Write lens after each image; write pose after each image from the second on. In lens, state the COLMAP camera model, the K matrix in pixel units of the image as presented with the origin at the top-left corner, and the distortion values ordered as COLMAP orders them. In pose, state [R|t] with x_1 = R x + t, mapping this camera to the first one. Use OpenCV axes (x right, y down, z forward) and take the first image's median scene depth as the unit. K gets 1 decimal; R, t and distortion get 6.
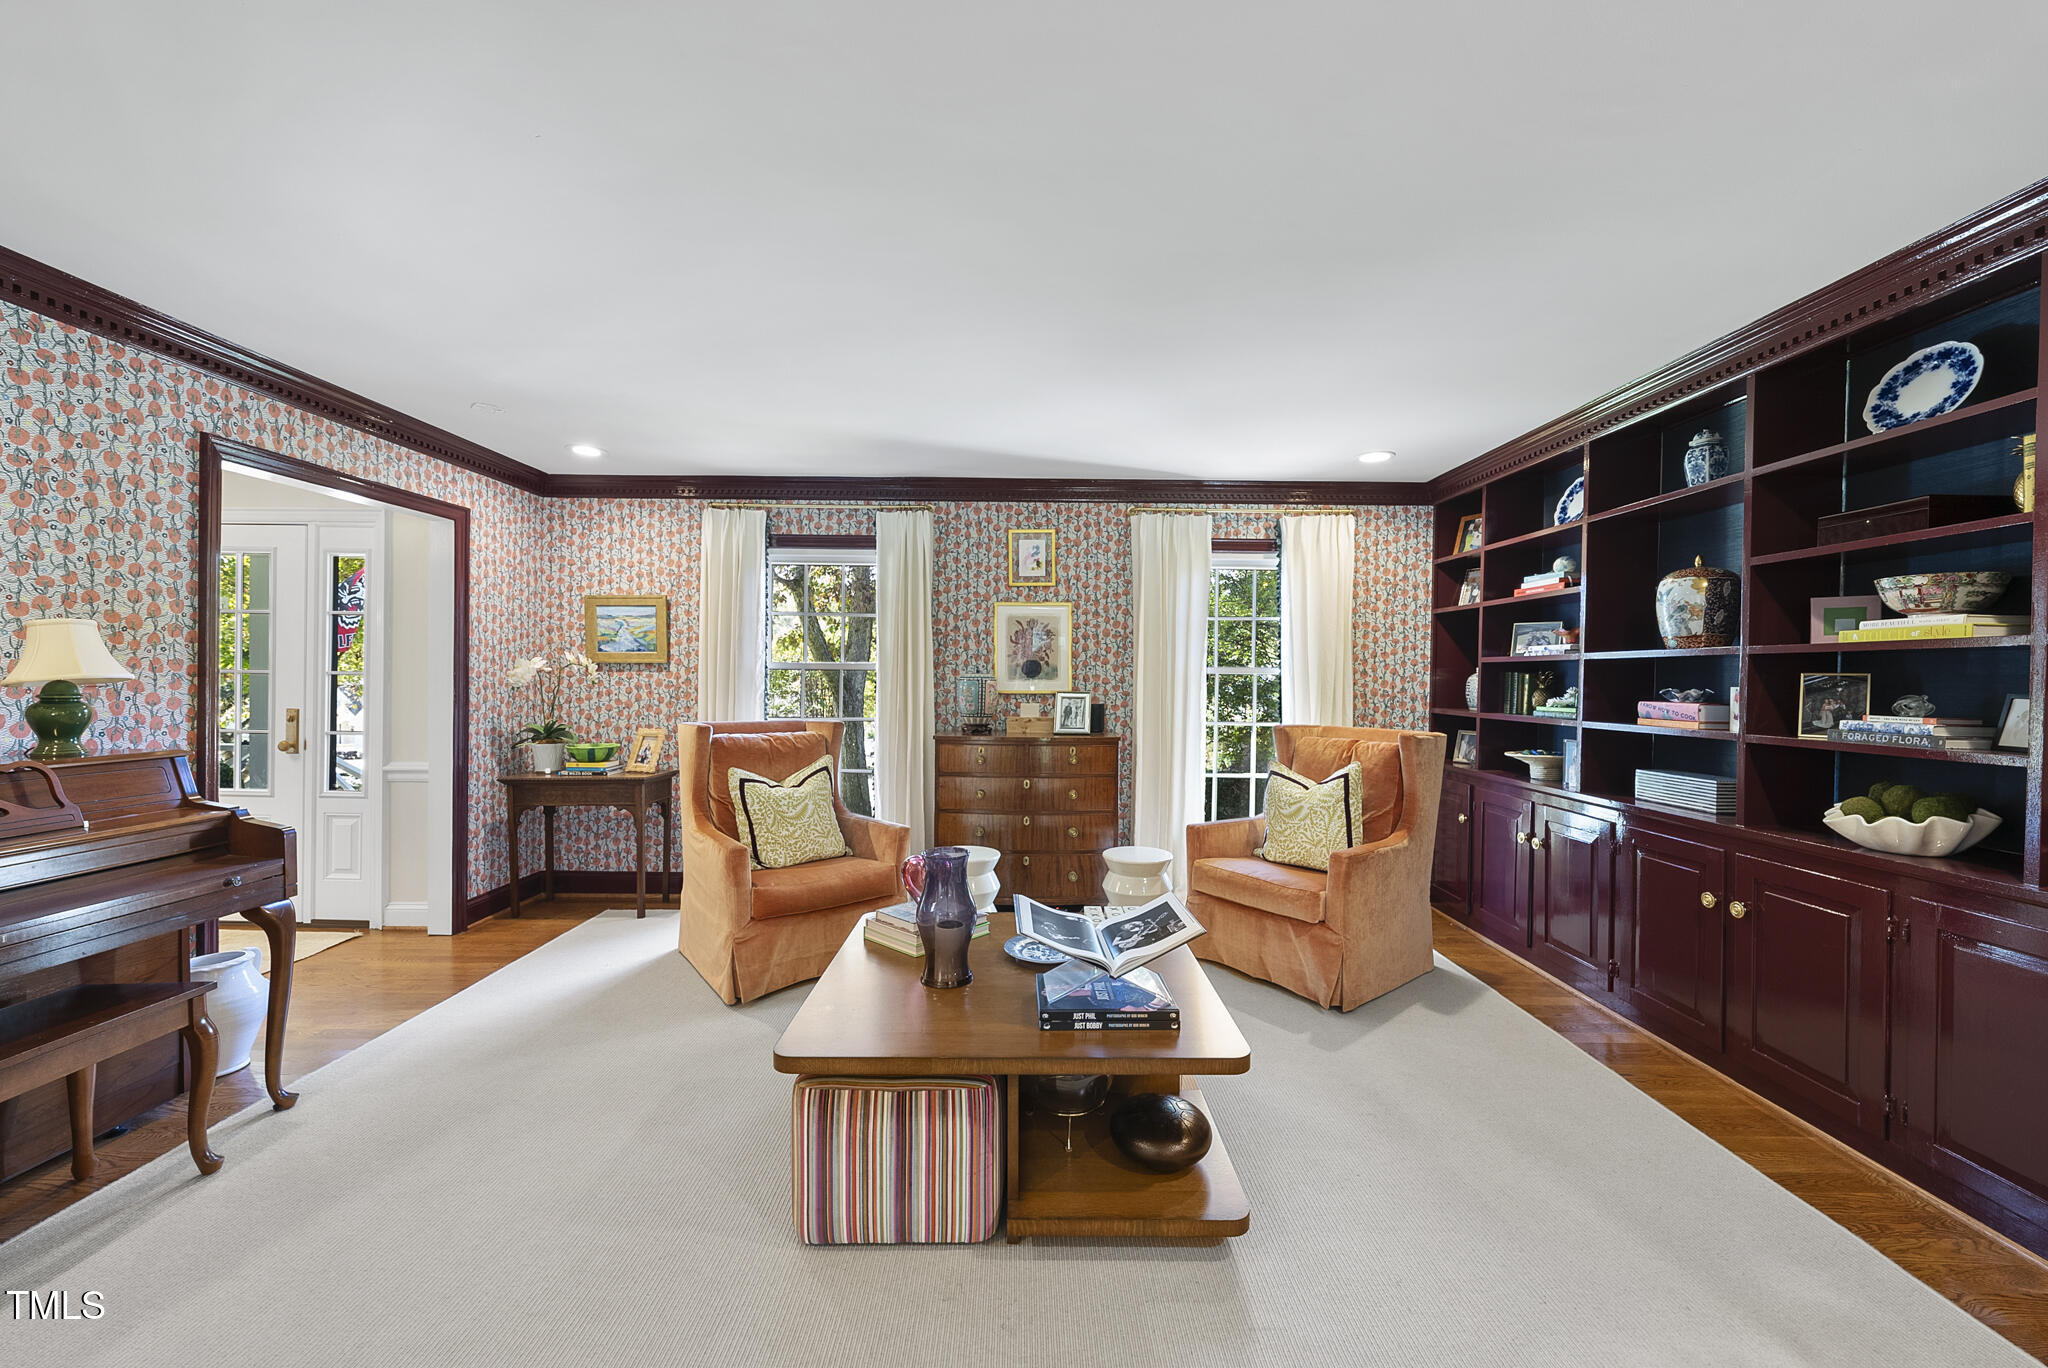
lens RADIAL K [[811.2, 0, 1024.0], [0, 811.2, 684.0], [0, 0, 1]] dist [0.000309, -0.000440]
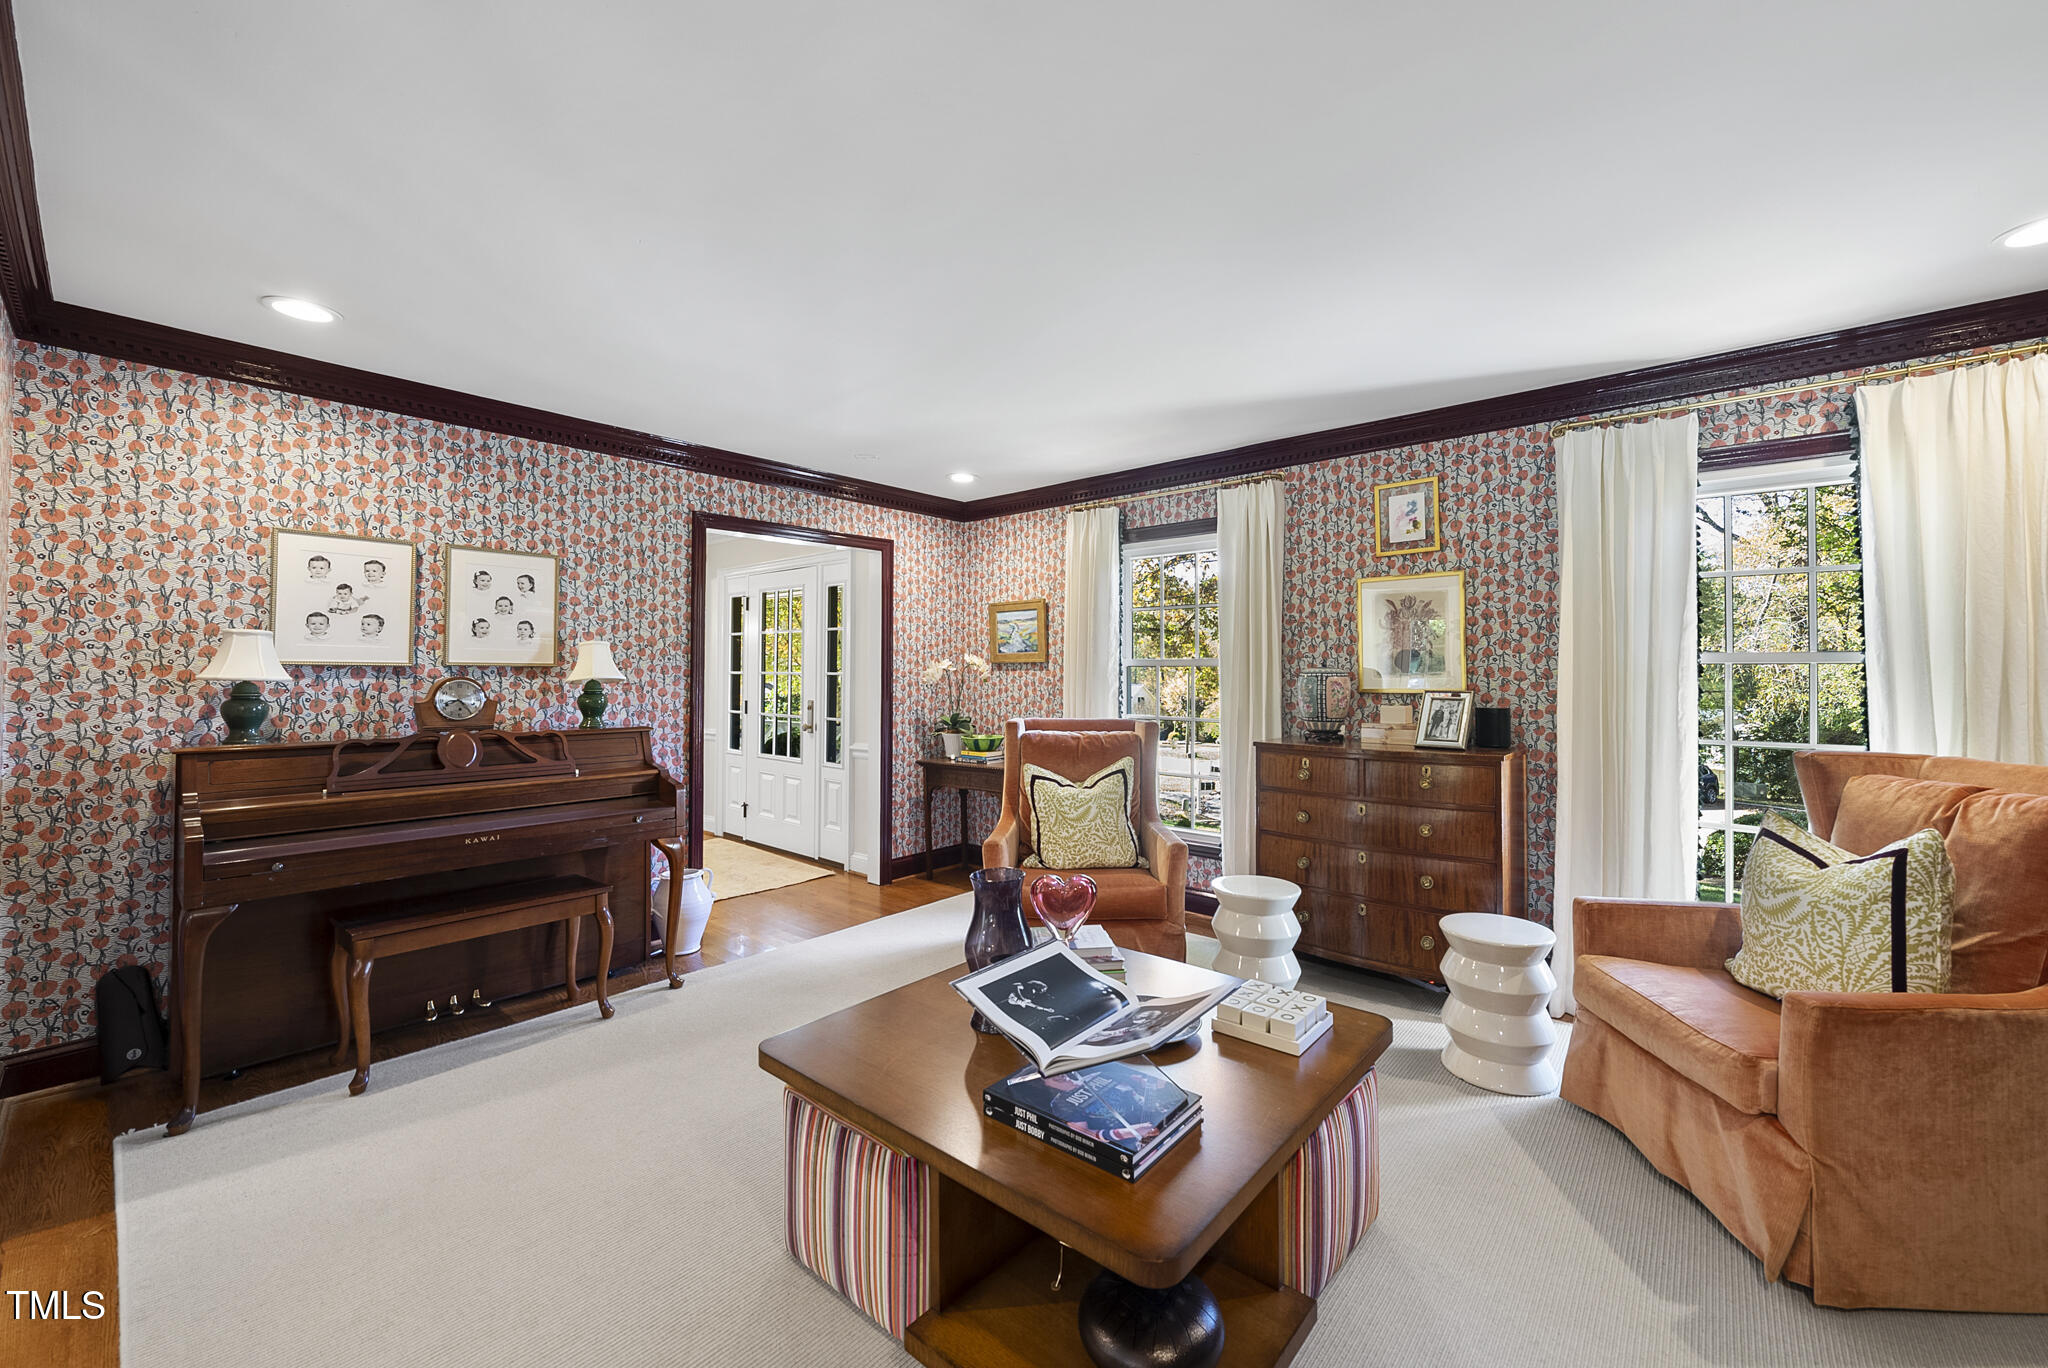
lens RADIAL K [[820.5, 0, 1022.3], [0, 820.5, 659.2], [0, 0, 1]] dist [-0.001020, -0.000416]
pose [[0.749770, -0.020468, -0.661382, 0.267679], [0.001967, 0.999586, -0.028705, 0.001246], [0.661695, 0.020221, 0.749500, 0.185803]]
